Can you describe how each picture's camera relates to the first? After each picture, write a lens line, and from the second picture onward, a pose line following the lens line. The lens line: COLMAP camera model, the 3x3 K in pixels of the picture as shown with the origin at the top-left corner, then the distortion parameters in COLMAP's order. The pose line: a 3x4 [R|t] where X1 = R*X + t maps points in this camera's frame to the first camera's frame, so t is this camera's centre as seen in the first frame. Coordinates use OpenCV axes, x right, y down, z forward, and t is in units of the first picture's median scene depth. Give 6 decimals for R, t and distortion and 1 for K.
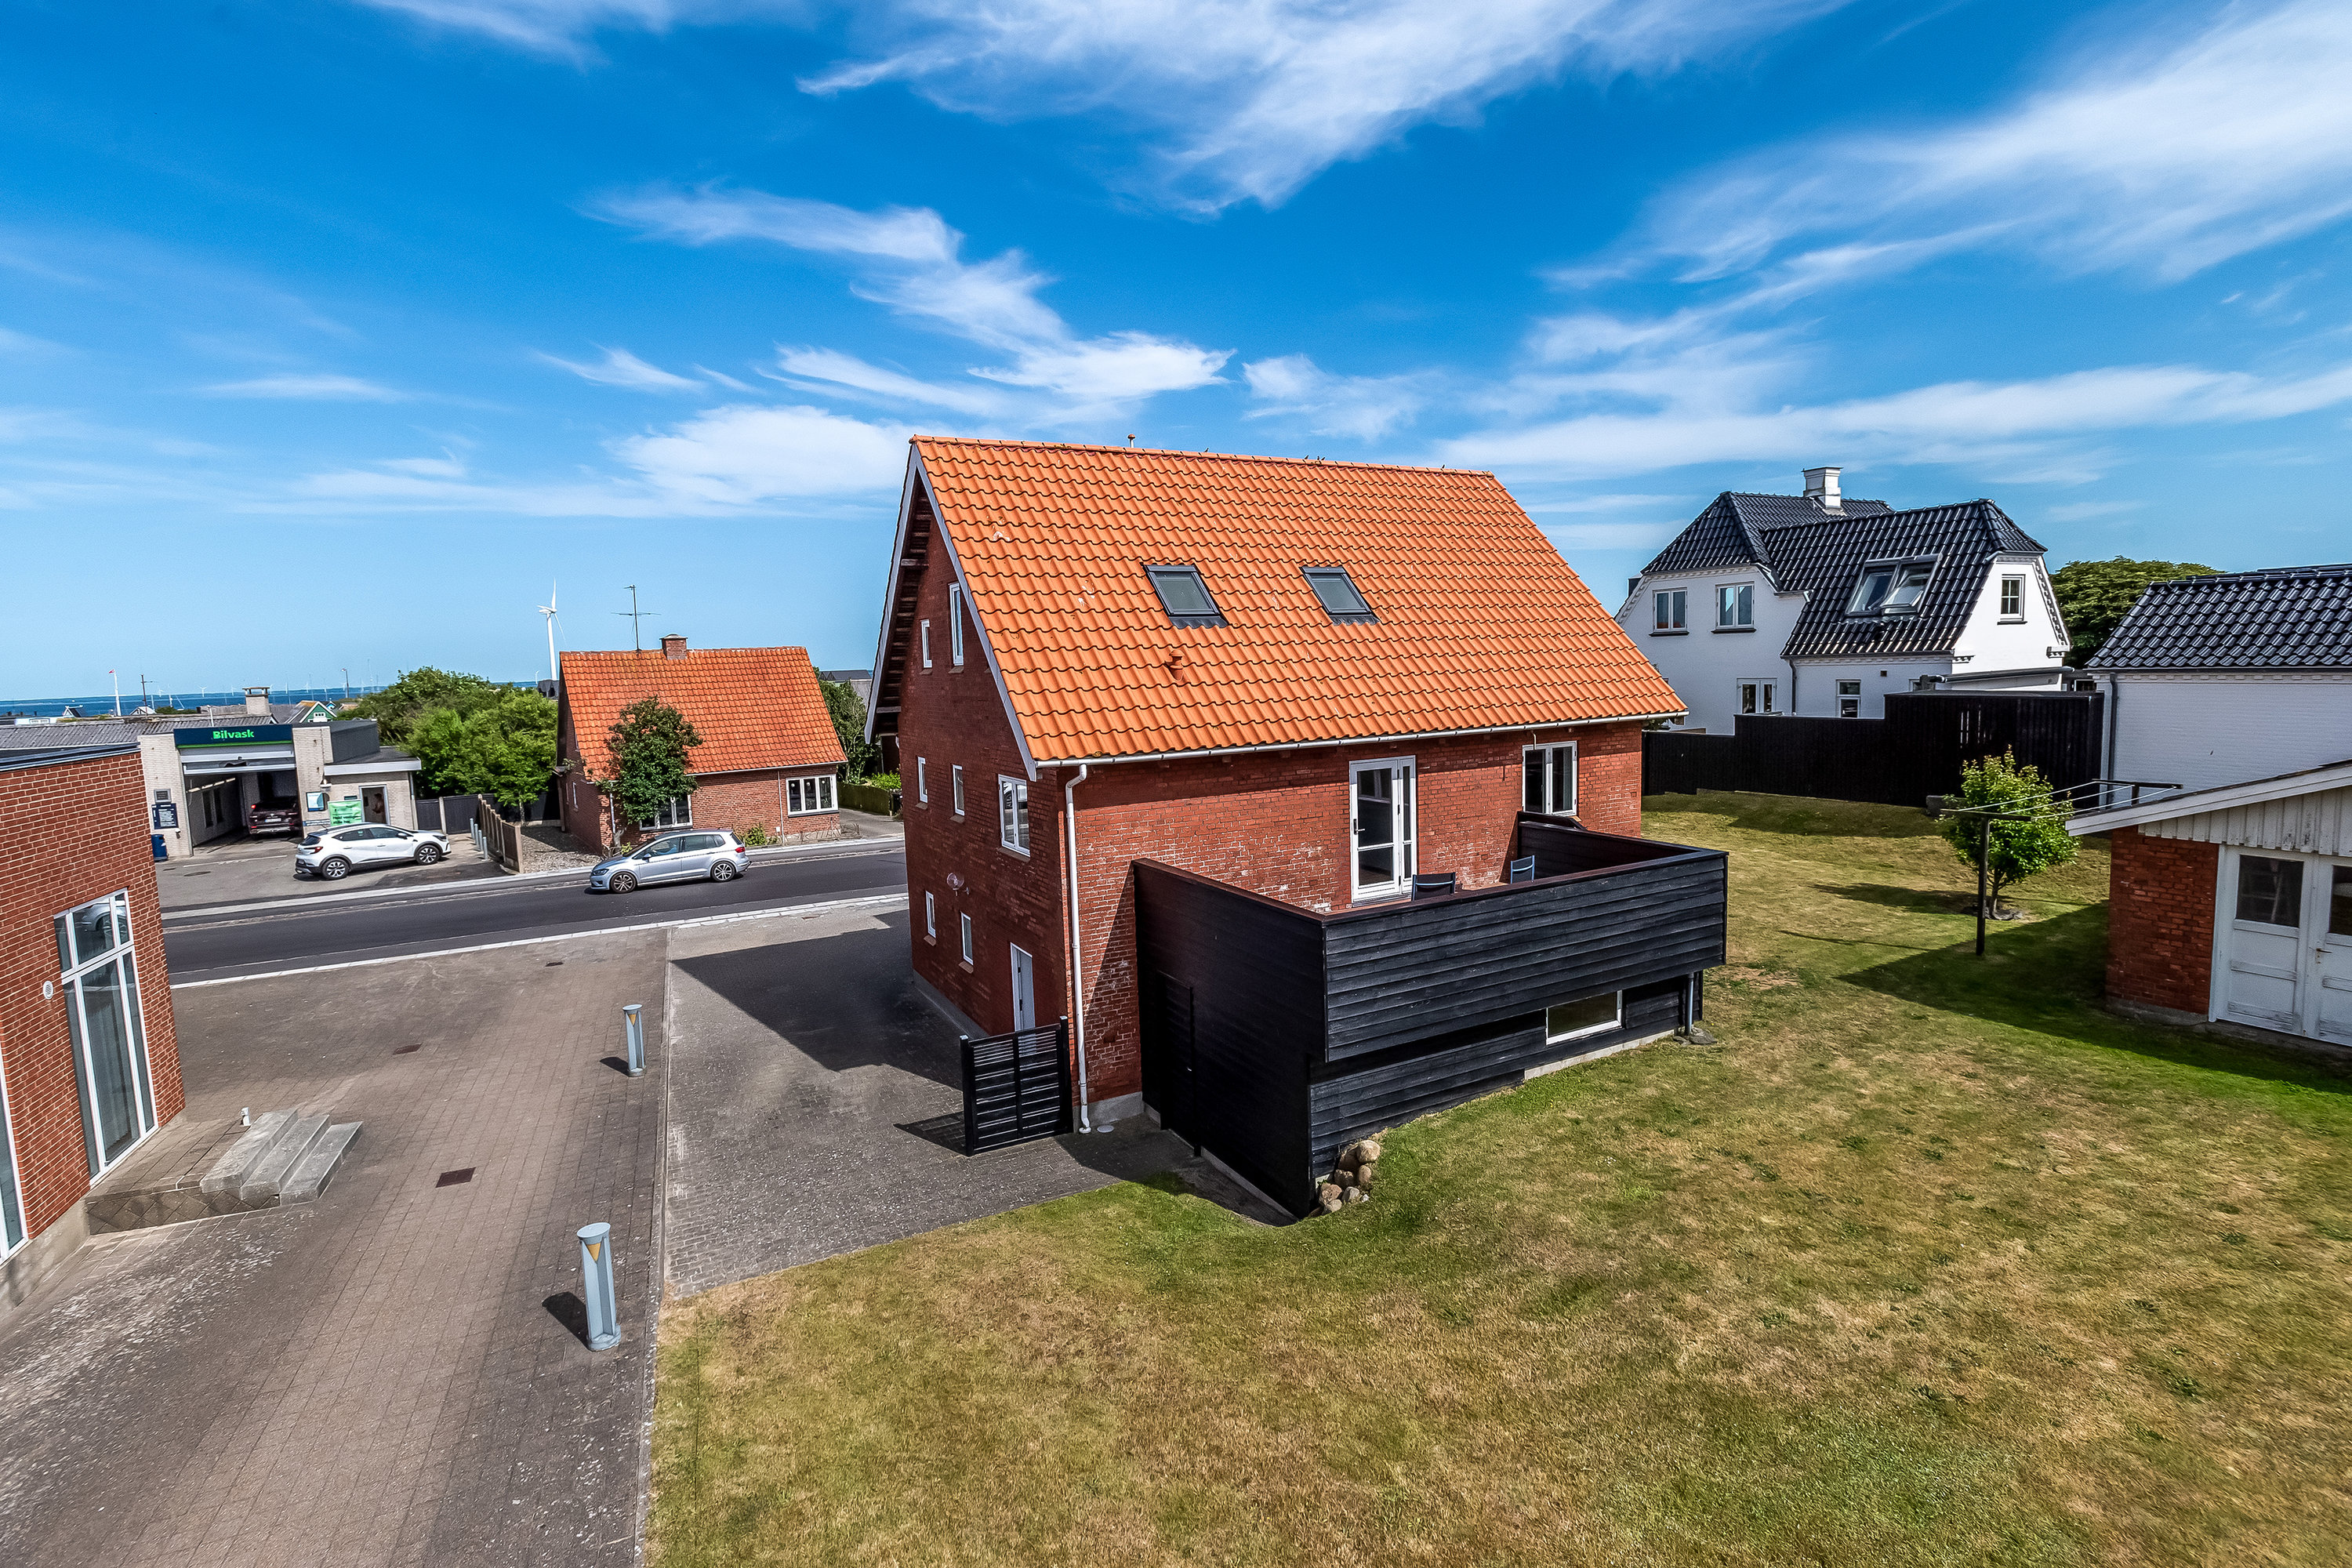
lens RADIAL K [[1099.6, 0, 1173.3], [0, 1099.6, 775.7], [0, 0, 1]] dist [-0.001301, 0.001725]
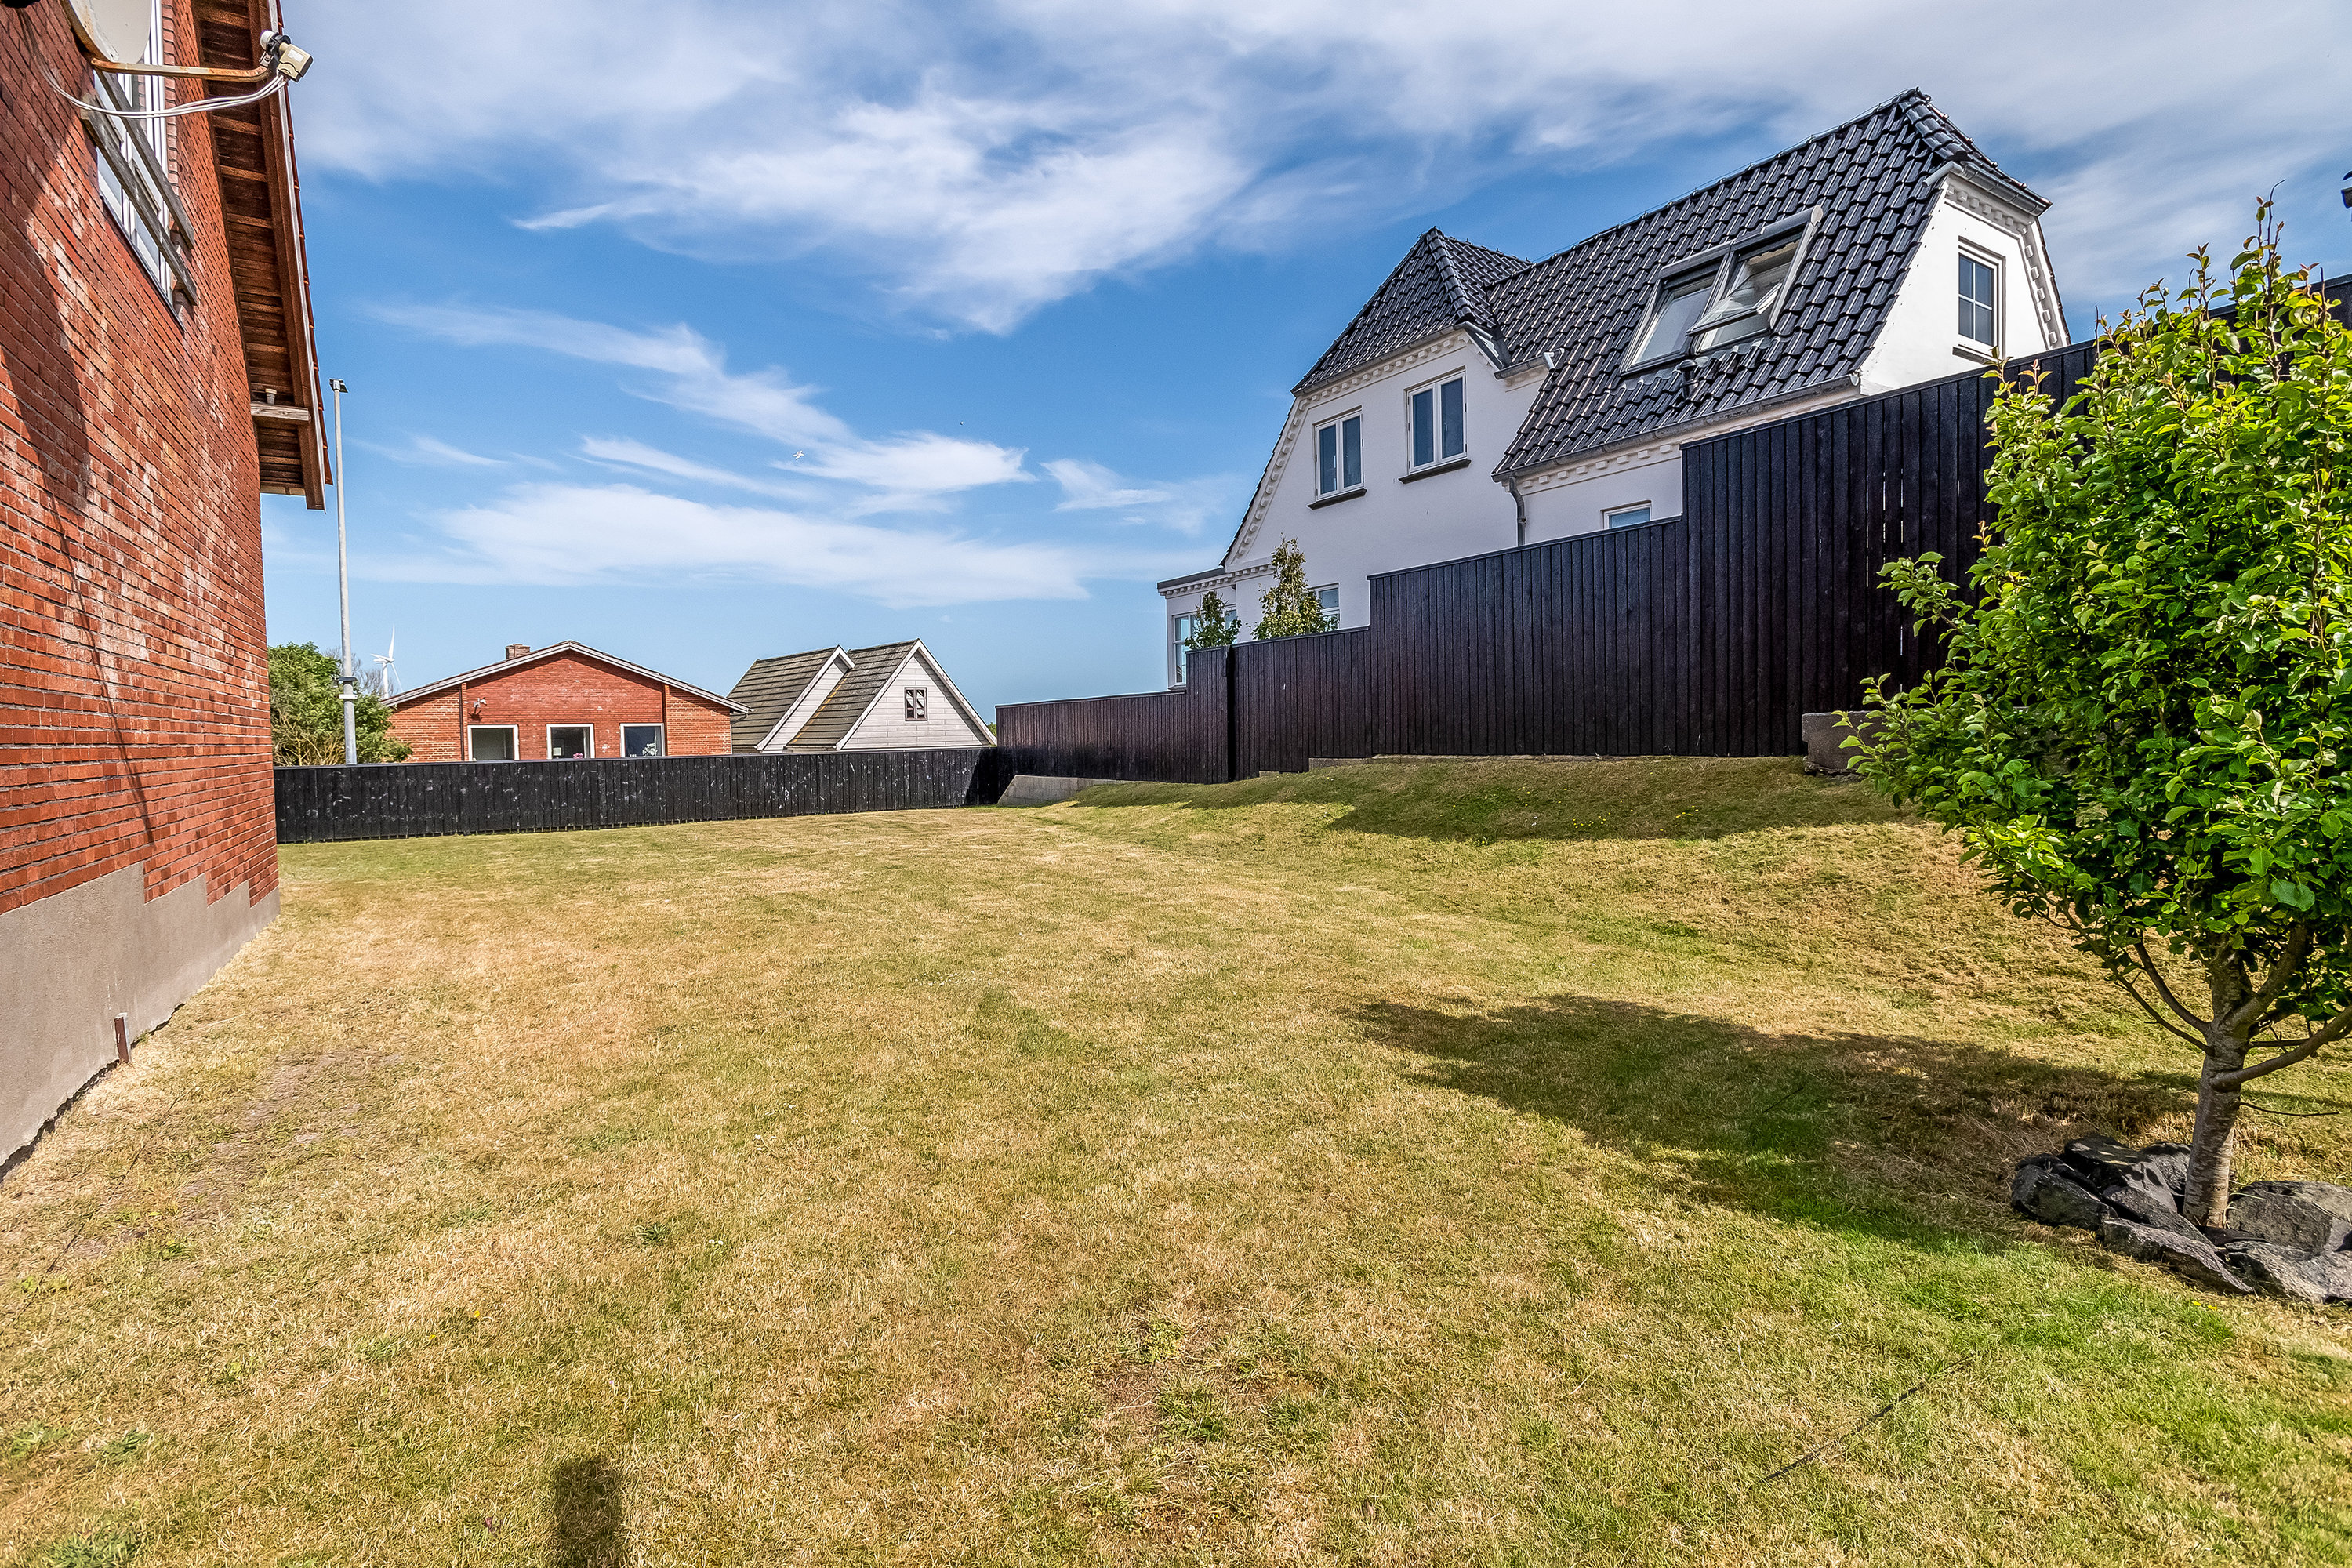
lens RADIAL K [[1099.6, 0, 1157.9], [0, 1099.6, 775.1], [0, 0, 1]] dist [-0.001301, 0.001725]
pose [[0.997468, 0.015422, 0.069427, 0.843430], [-0.010928, 0.997848, -0.064655, 0.104972], [-0.070274, 0.063732, 0.995490, 1.232111]]
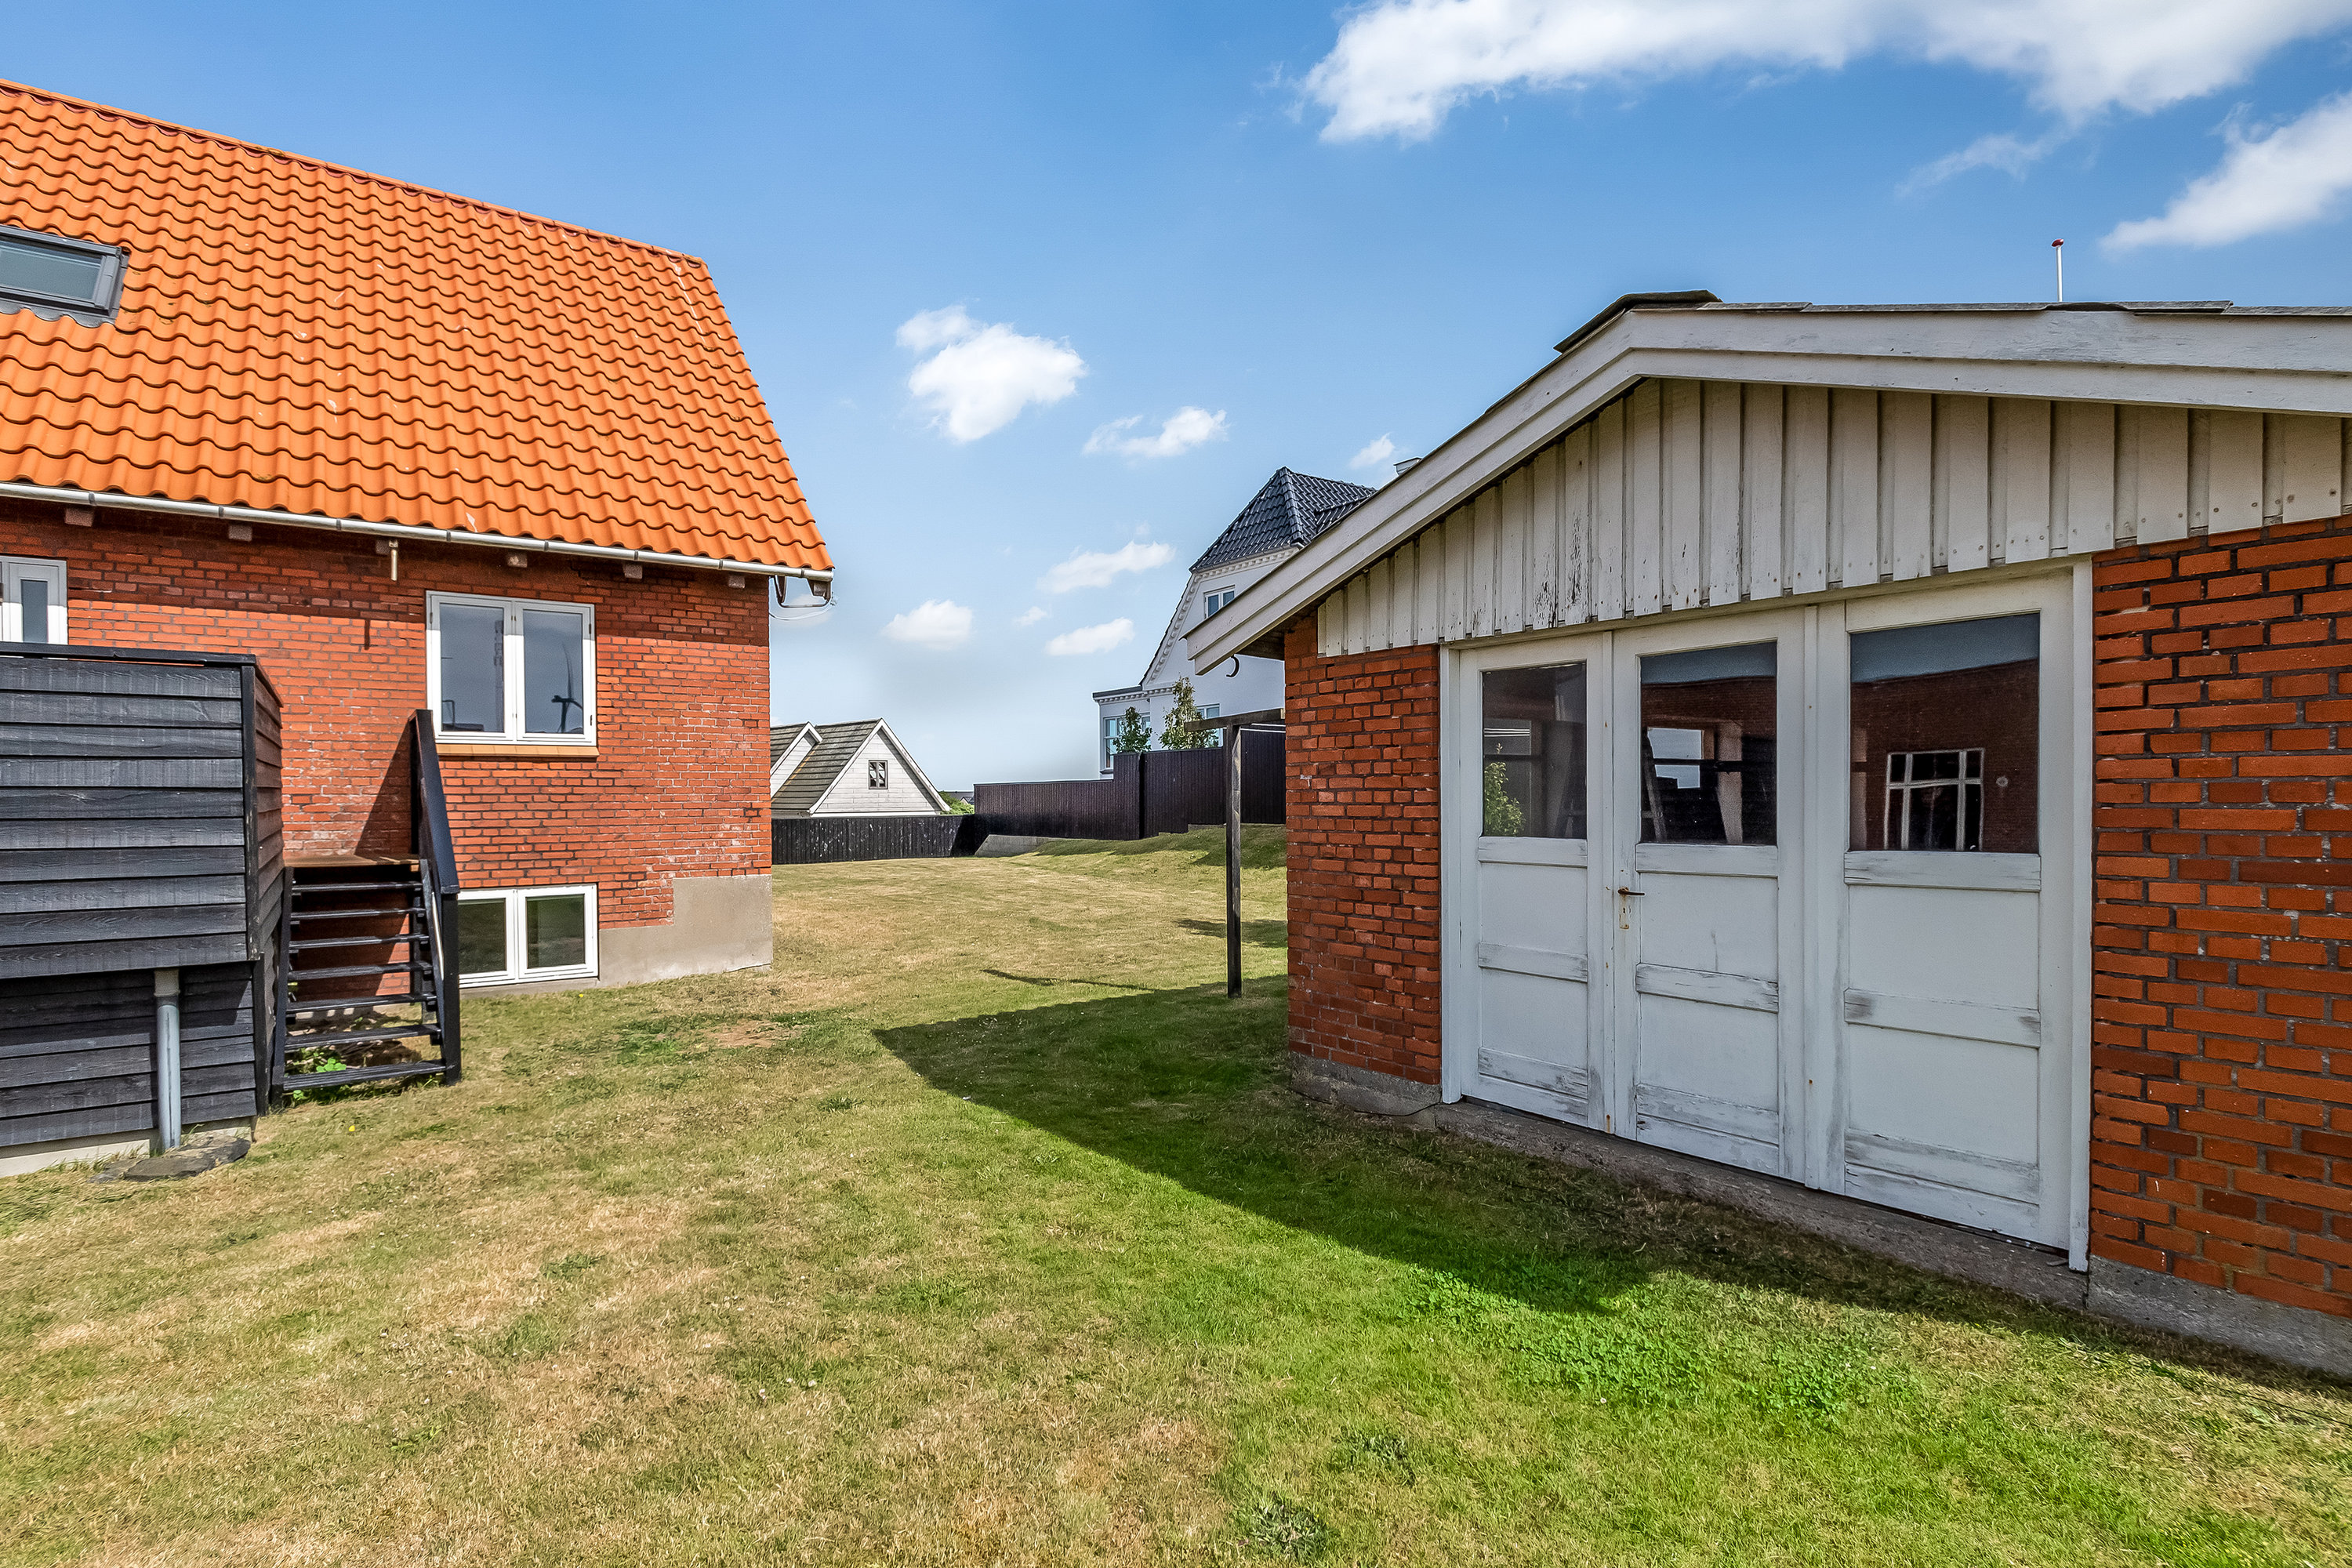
lens RADIAL K [[1099.6, 0, 1151.0], [0, 1099.6, 804.3], [0, 0, 1]] dist [-0.001301, 0.001725]
pose [[0.991017, 0.030993, 0.130095, 0.781625], [-0.017971, 0.994814, -0.100107, 0.158048], [-0.132523, 0.096870, 0.986435, 0.610541]]
